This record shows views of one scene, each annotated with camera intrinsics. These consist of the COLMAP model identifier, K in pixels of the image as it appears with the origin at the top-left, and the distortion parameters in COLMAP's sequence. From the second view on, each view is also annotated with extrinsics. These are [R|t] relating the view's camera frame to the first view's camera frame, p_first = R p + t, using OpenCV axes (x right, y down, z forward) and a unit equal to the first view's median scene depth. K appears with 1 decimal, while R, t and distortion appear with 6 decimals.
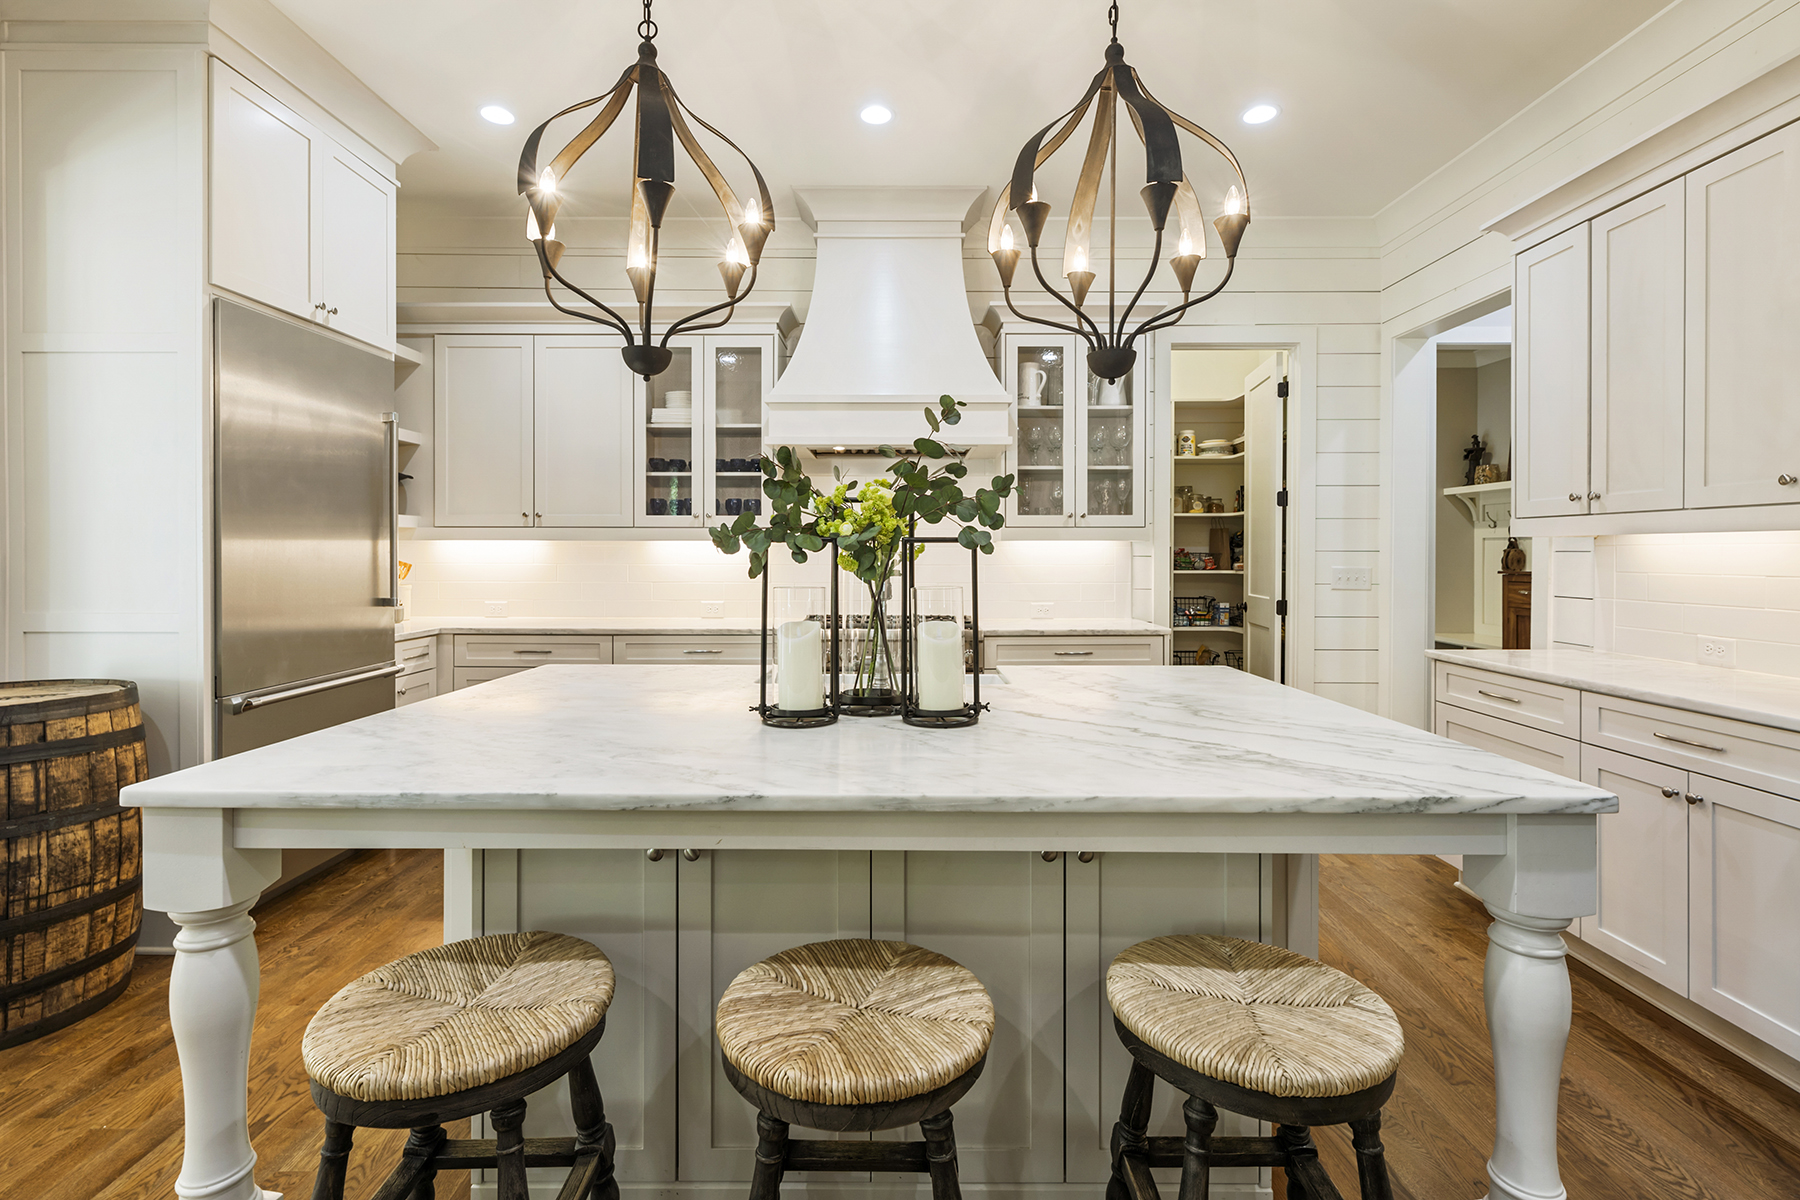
lens RADIAL K [[823.4, 0, 907.7], [0, 823.4, 560.2], [0, 0, 1]] dist [0.003826, 0.001195]
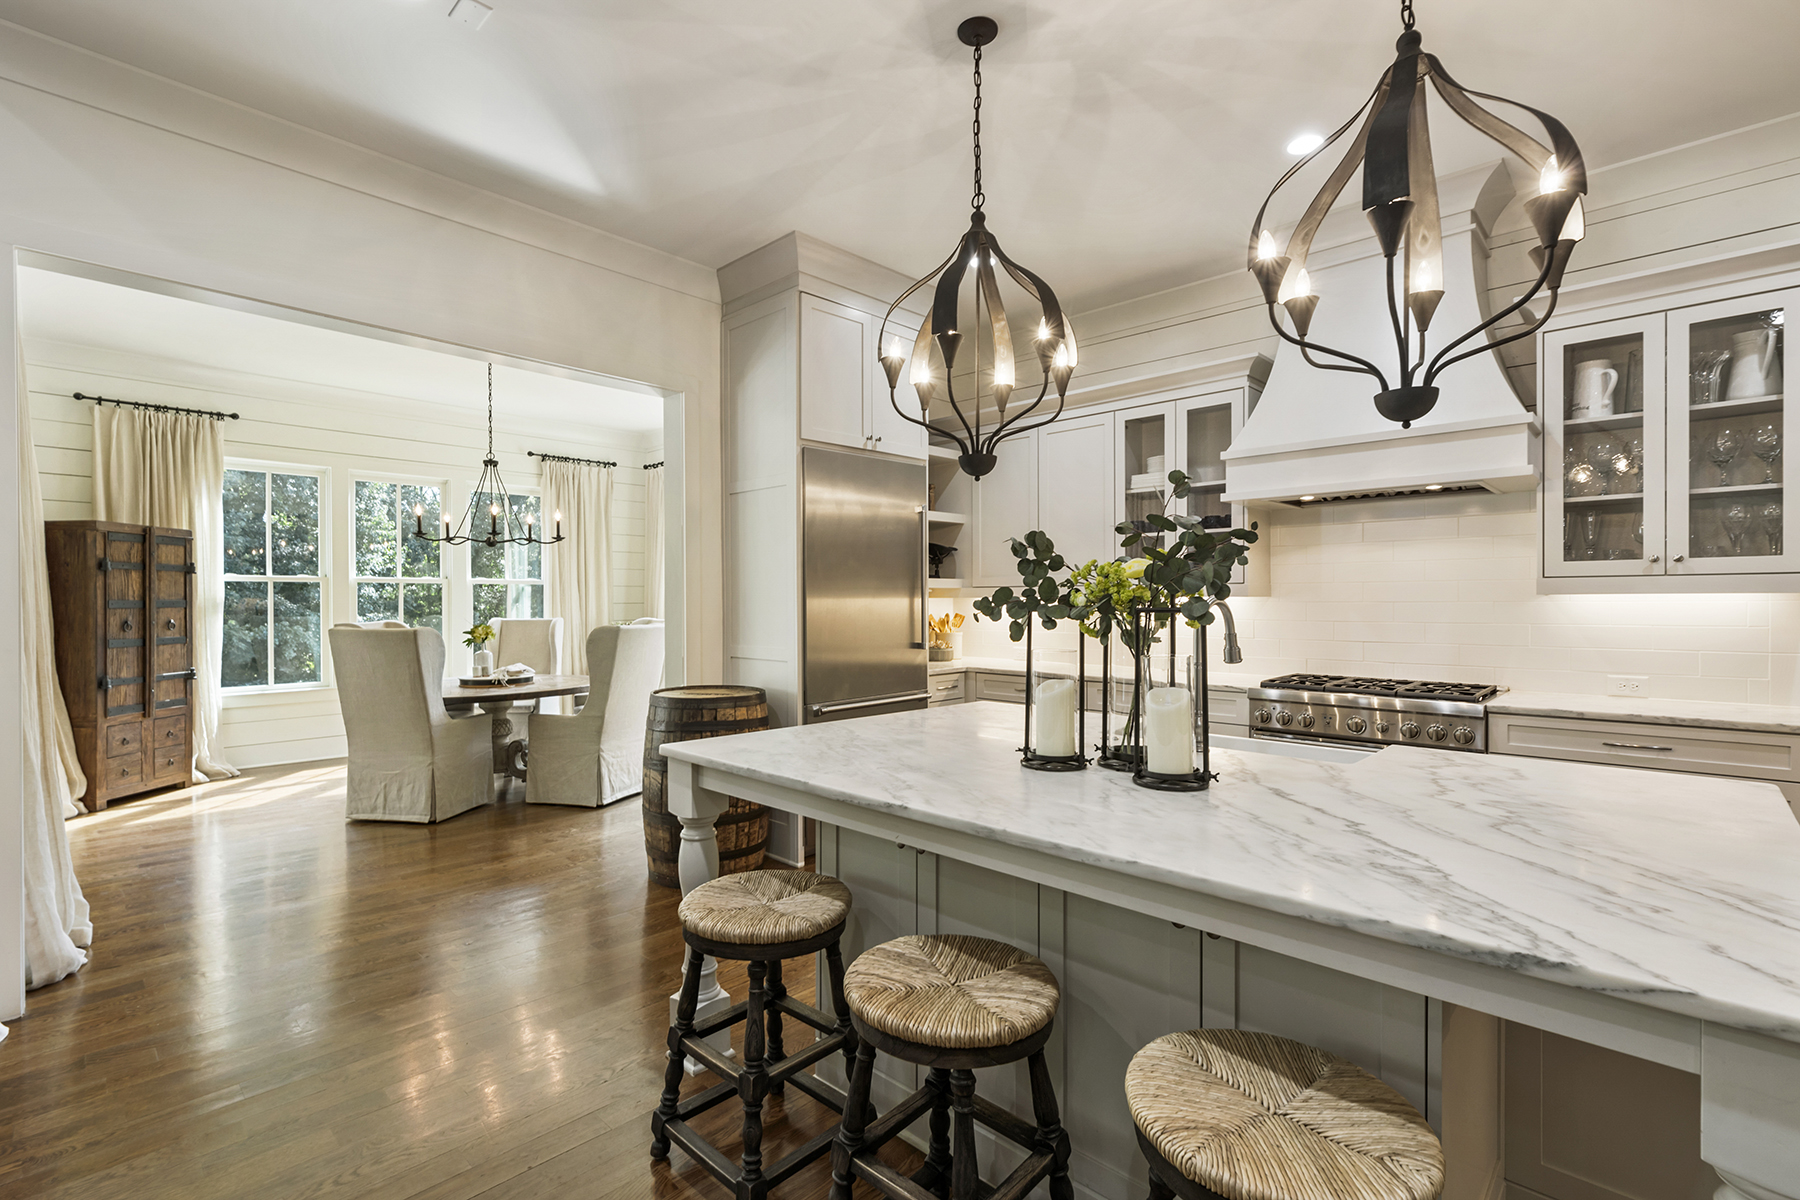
lens RADIAL K [[823.4, 0, 909.2], [0, 823.4, 606.1], [0, 0, 1]] dist [0.003826, 0.001195]
pose [[0.726936, 0.002742, -0.686700, 0.415870], [-0.001546, 0.999996, 0.002356, -0.025376], [0.686704, -0.000651, 0.726937, 0.012663]]
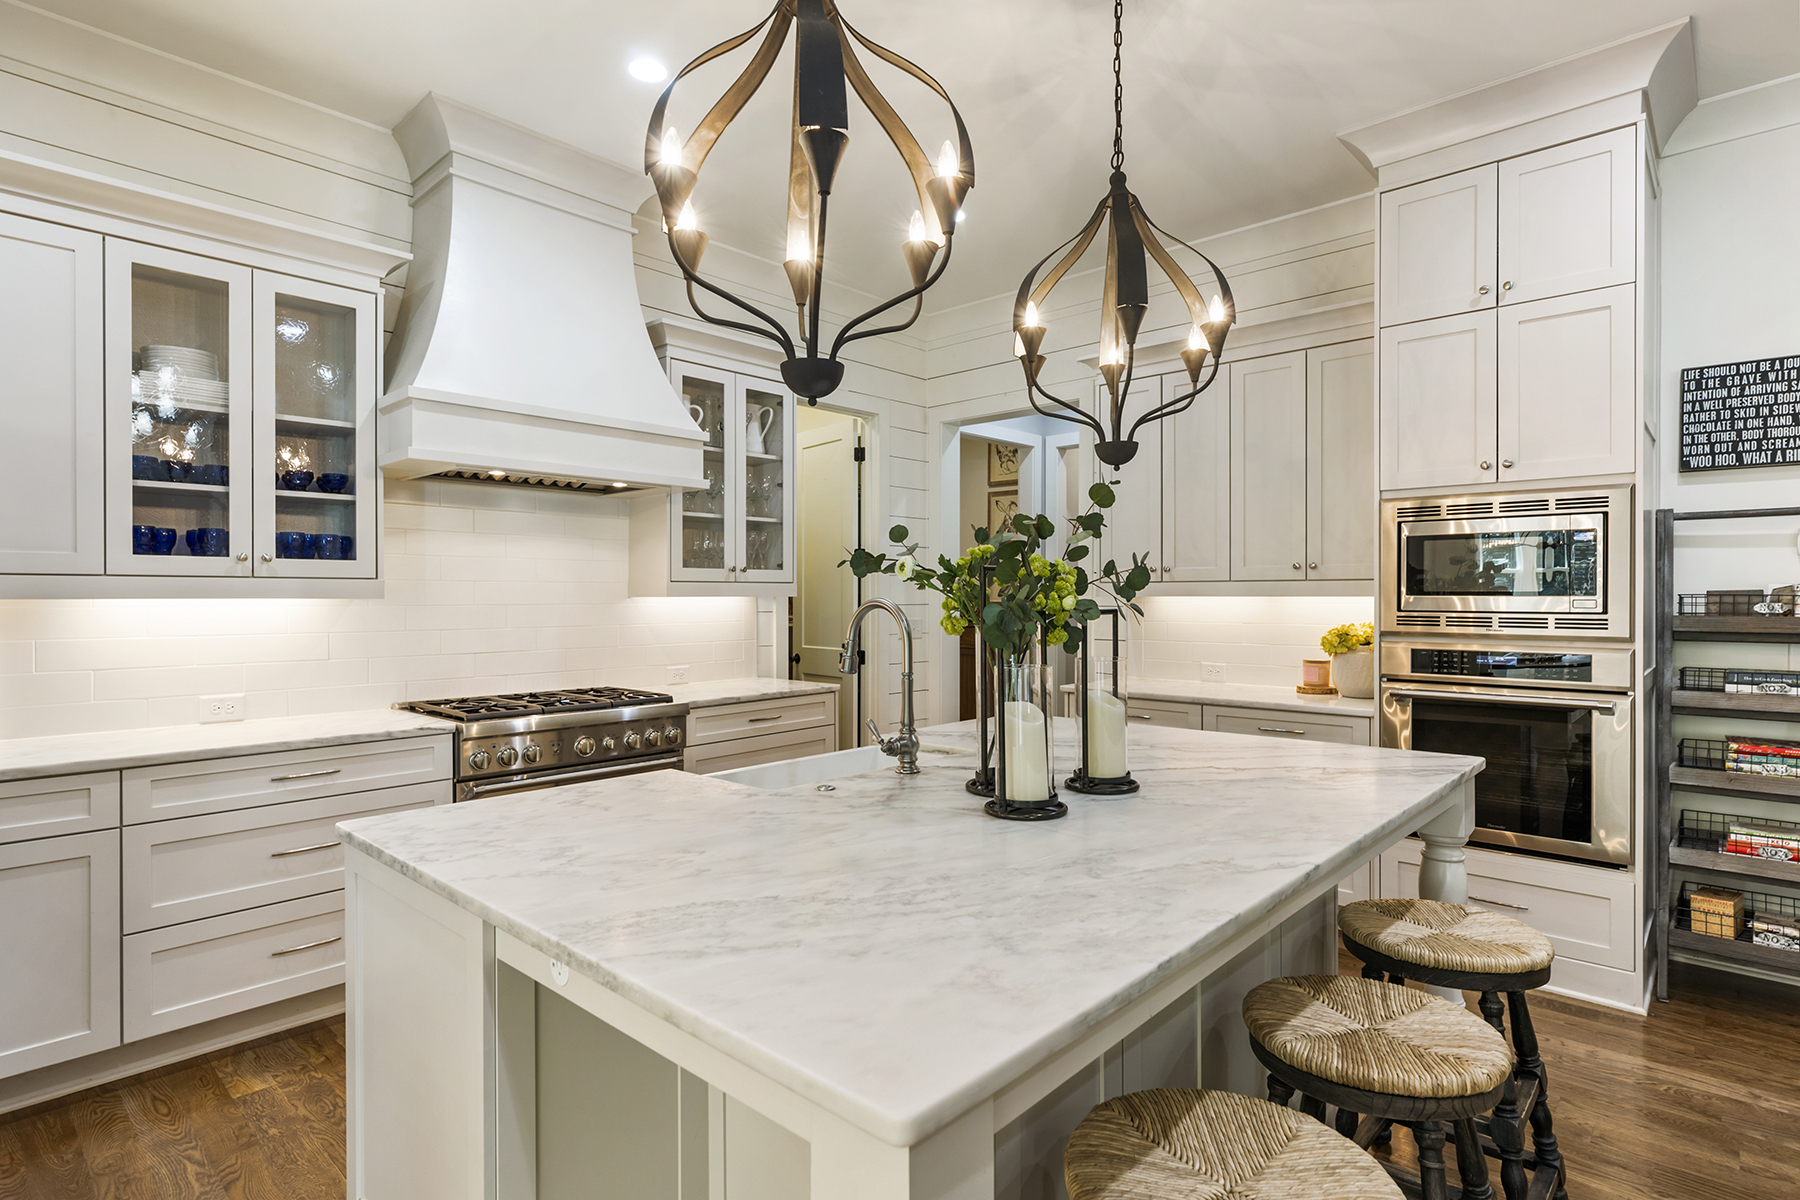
lens RADIAL K [[907.6, 0, 904.7], [0, 907.6, 597.7], [0, 0, 1]] dist [-0.004030, 0.000131]
pose [[0.680000, -0.002886, 0.733206, -0.776251], [0.008623, 0.999955, -0.004061, -0.032261], [-0.733161, 0.009084, 0.679994, 0.328858]]
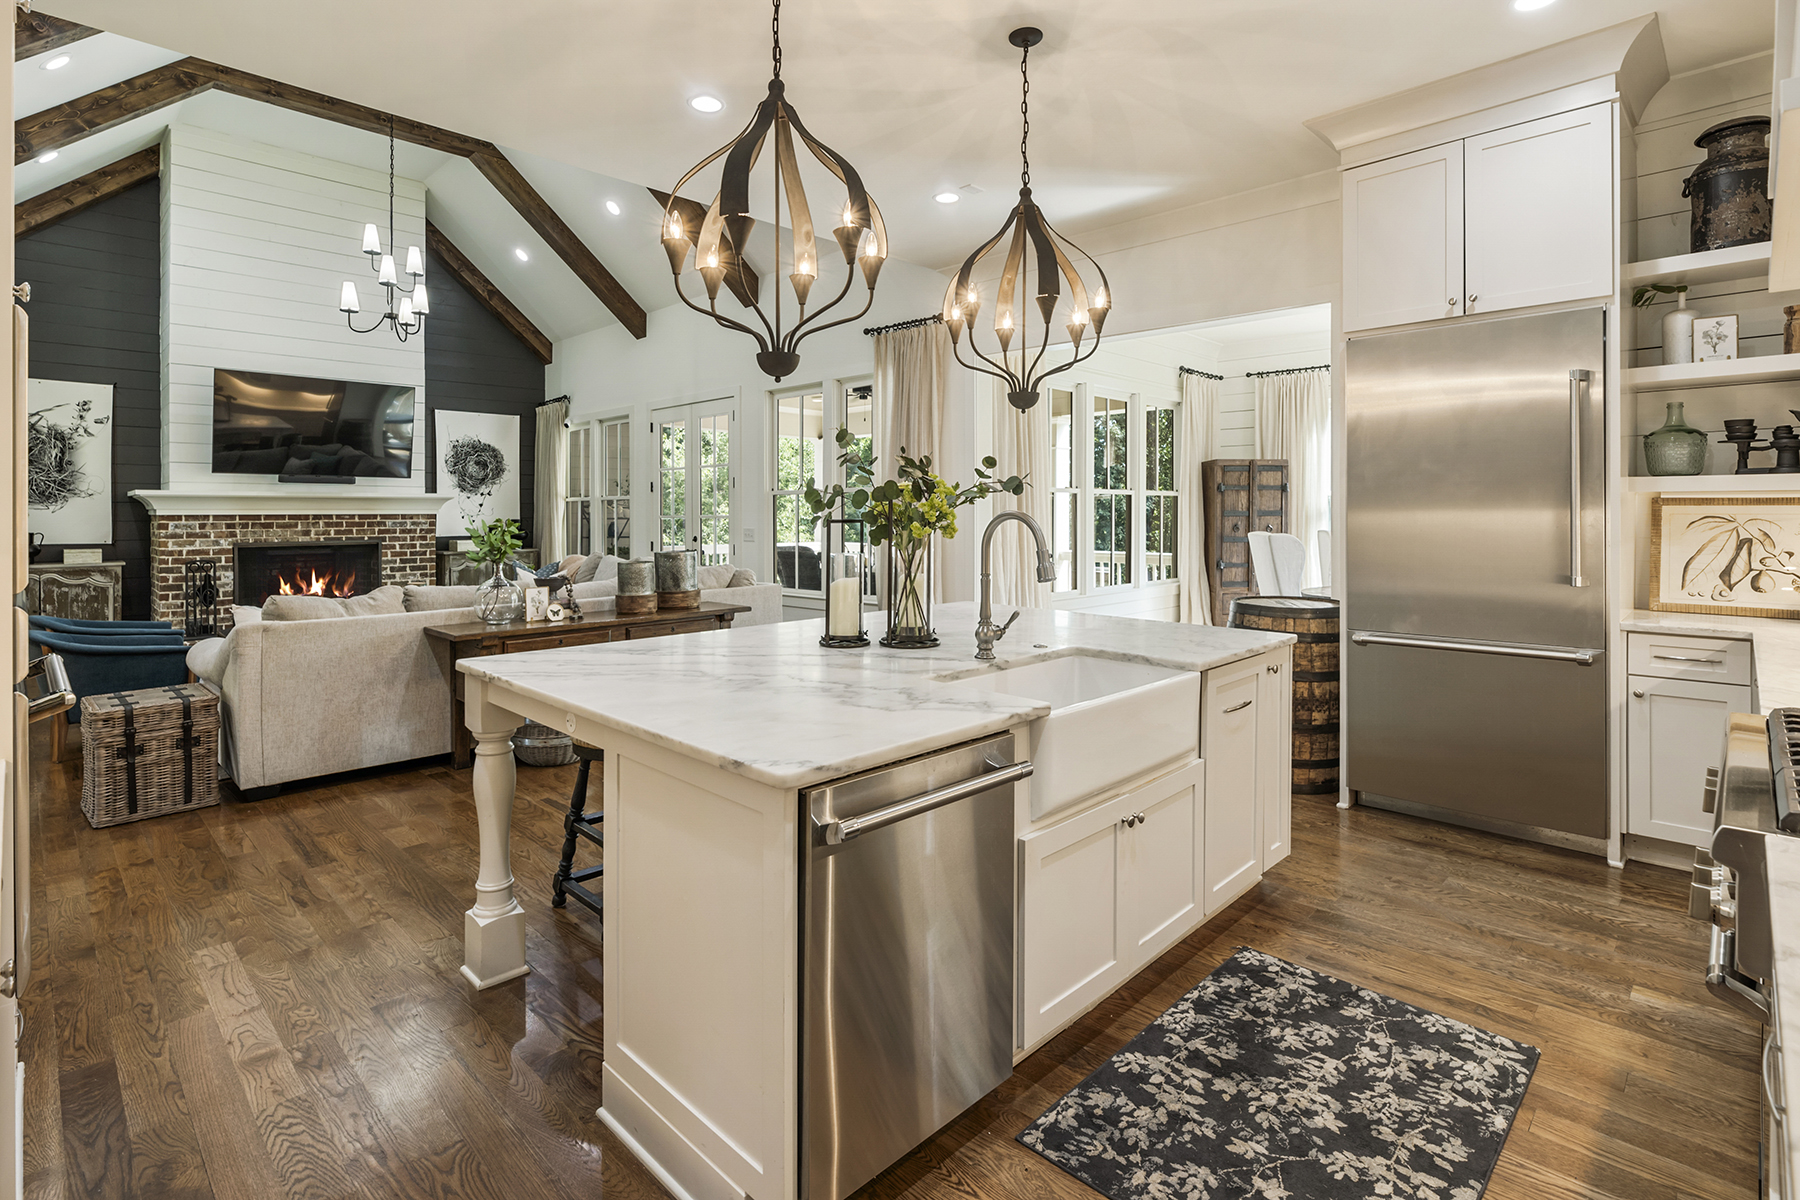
lens RADIAL K [[893.0, 0, 911.4], [0, 893.0, 521.6], [0, 0, 1]] dist [-0.001912, 0.000408]
pose [[-0.687238, 0.008798, -0.726379, 0.838351], [-0.004347, 0.999859, 0.016223, -0.041629], [0.726419, 0.014307, -0.687103, 1.687375]]
